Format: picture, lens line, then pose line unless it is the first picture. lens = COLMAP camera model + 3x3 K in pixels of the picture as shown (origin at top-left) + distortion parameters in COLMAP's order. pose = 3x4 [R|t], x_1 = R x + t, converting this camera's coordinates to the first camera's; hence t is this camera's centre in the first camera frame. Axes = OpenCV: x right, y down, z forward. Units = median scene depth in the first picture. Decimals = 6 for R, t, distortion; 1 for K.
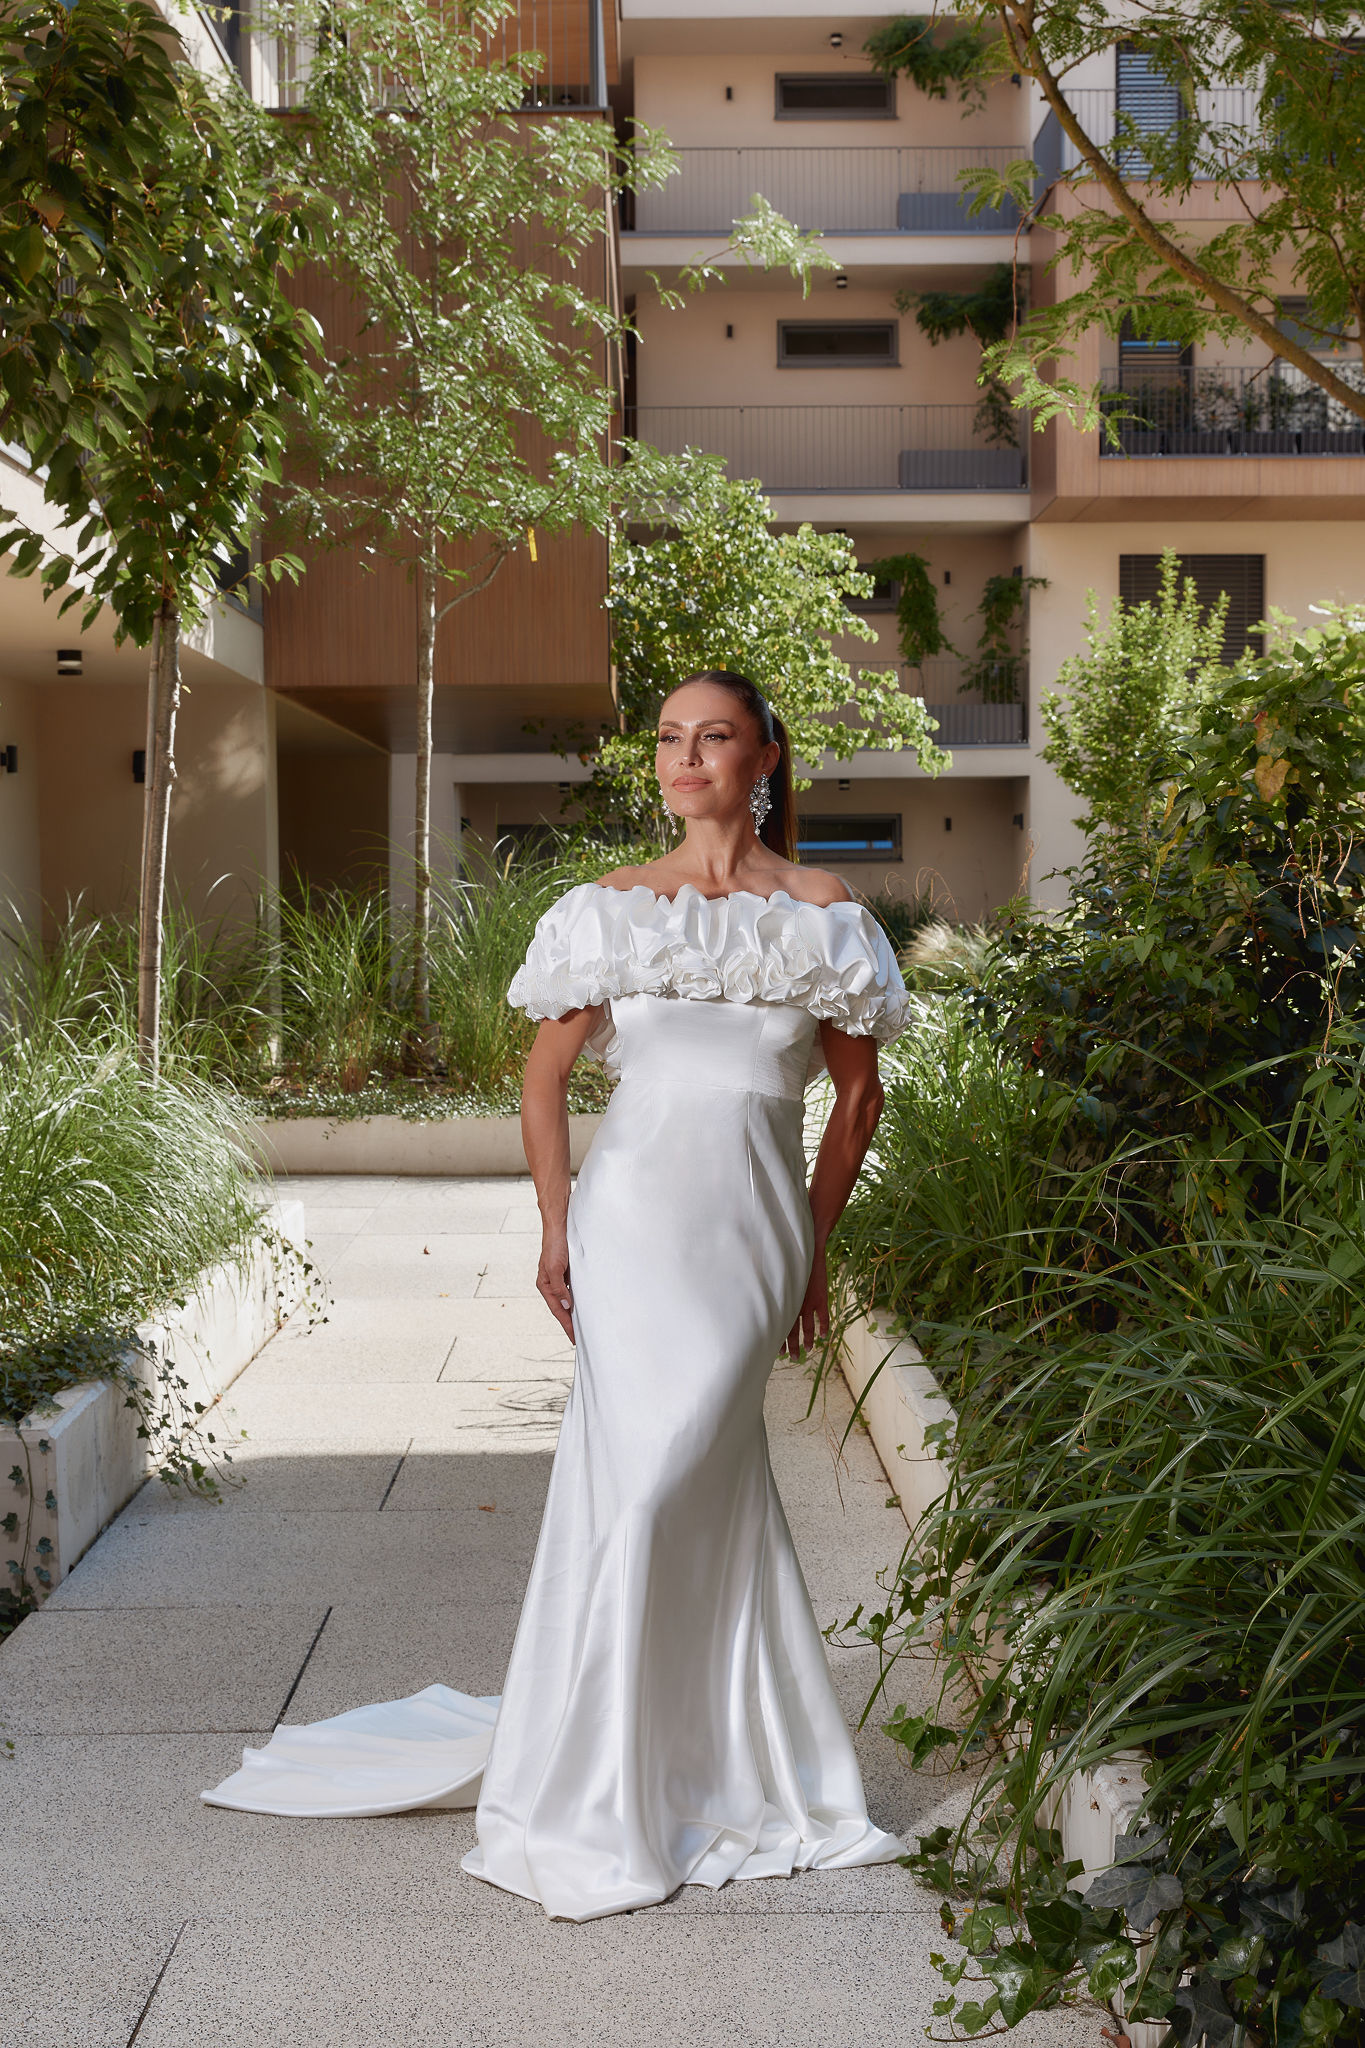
lens RADIAL K [[2615.4, 0, 682.5], [0, 2615.4, 1024.0], [0, 0, 1]] dist [-0.001182, -0.005306]
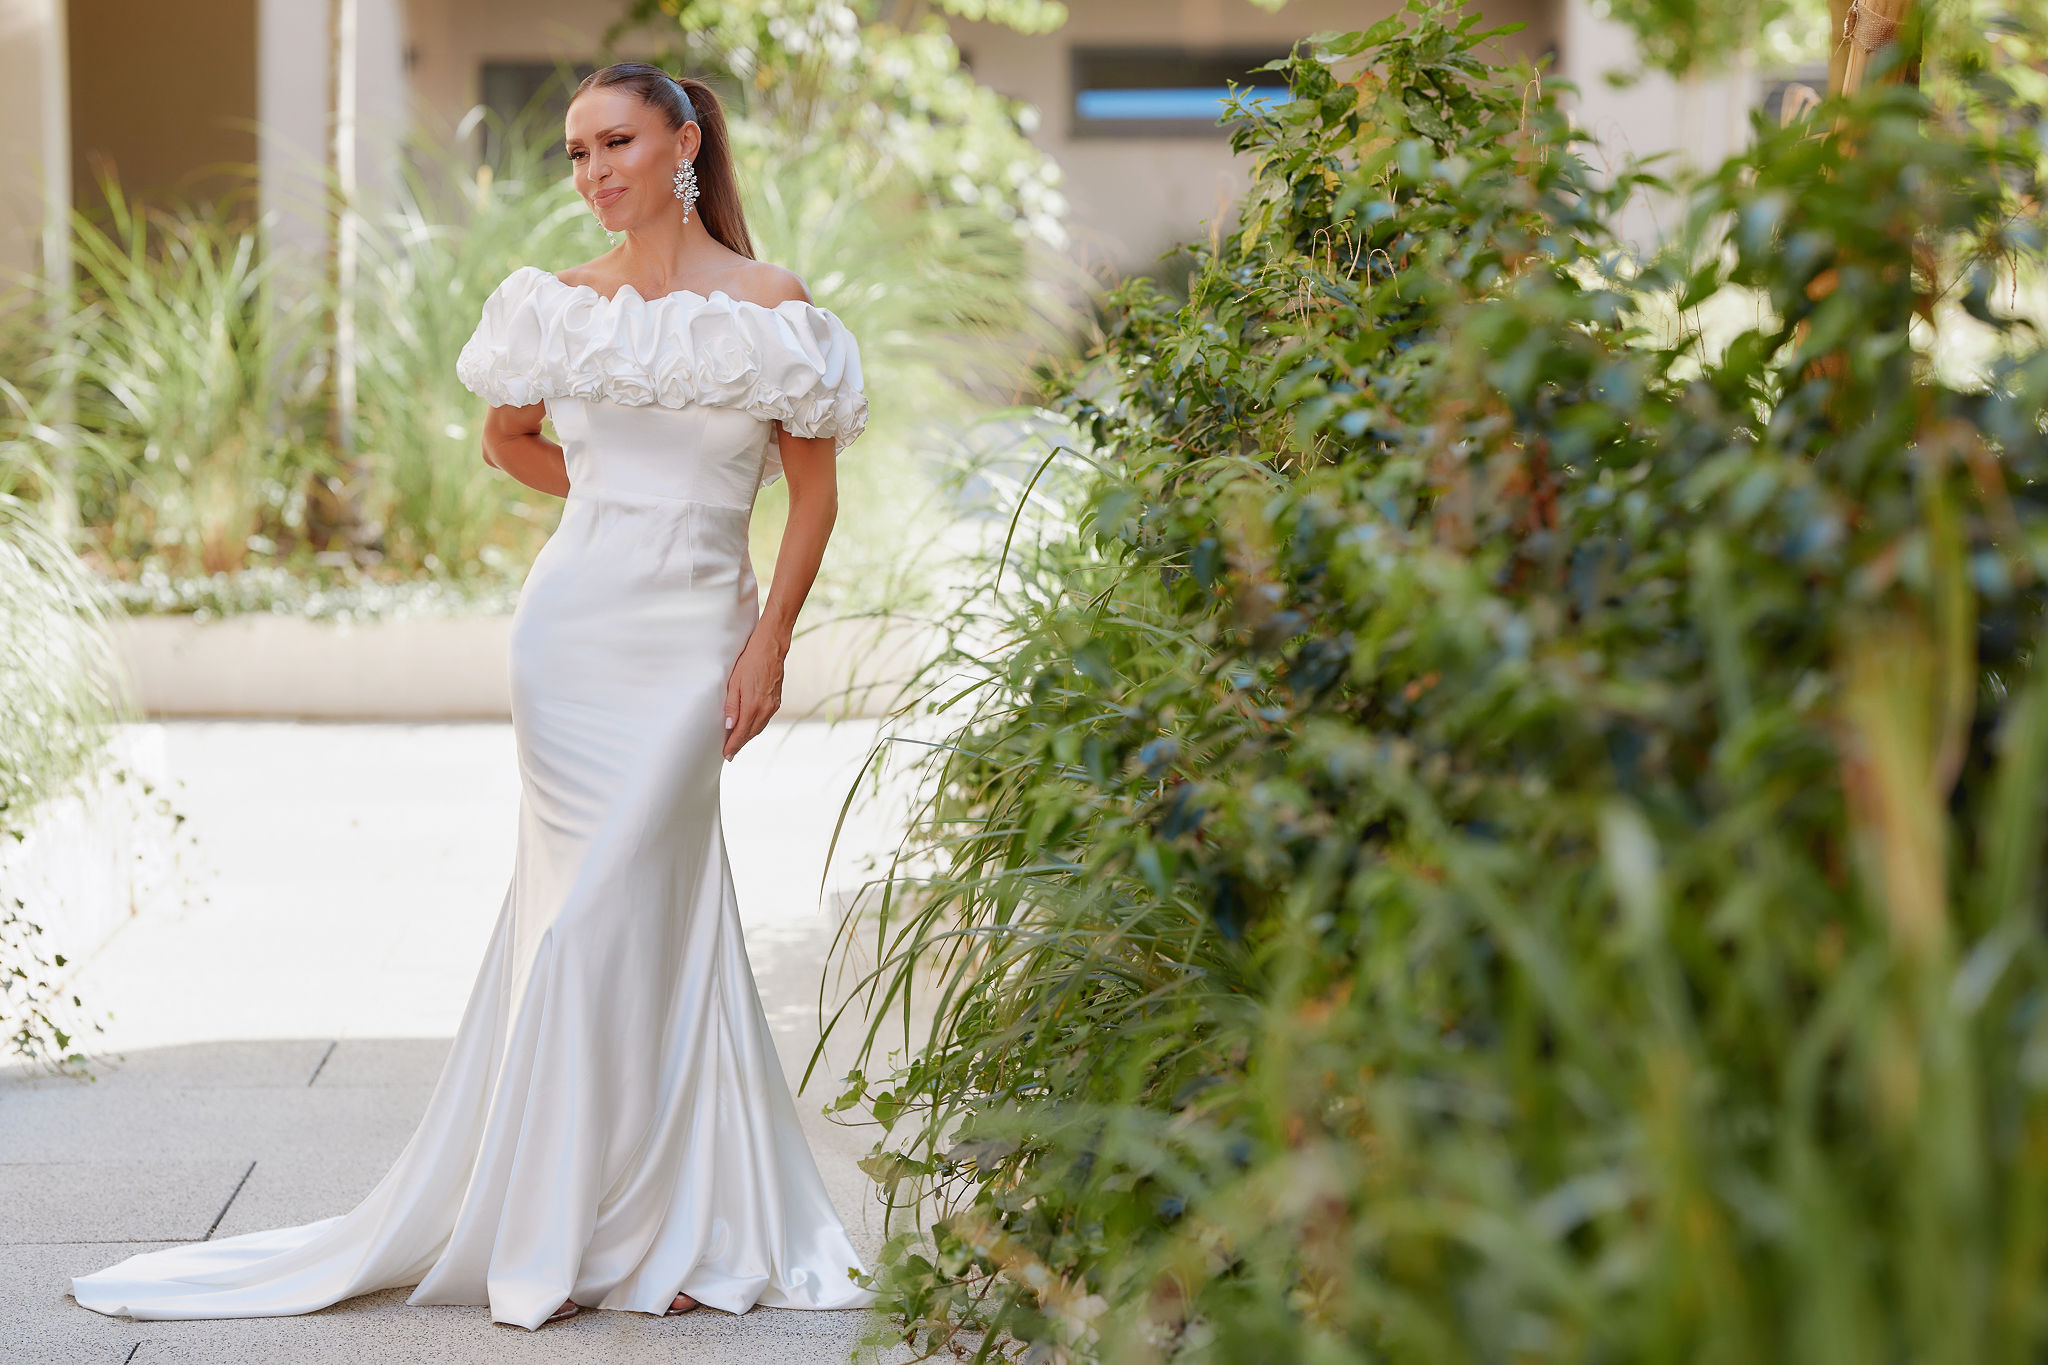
lens RADIAL K [[6156.1, 0, 1024.0], [0, 6156.1, 682.5], [0, 0, 1]] dist [0.003724, 1.393560]
pose [[0.999866, -0.001109, 0.016329, 0.030751], [0.000581, 0.999478, 0.032289, 0.006196], [-0.016356, -0.032276, 0.999345, -0.384511]]
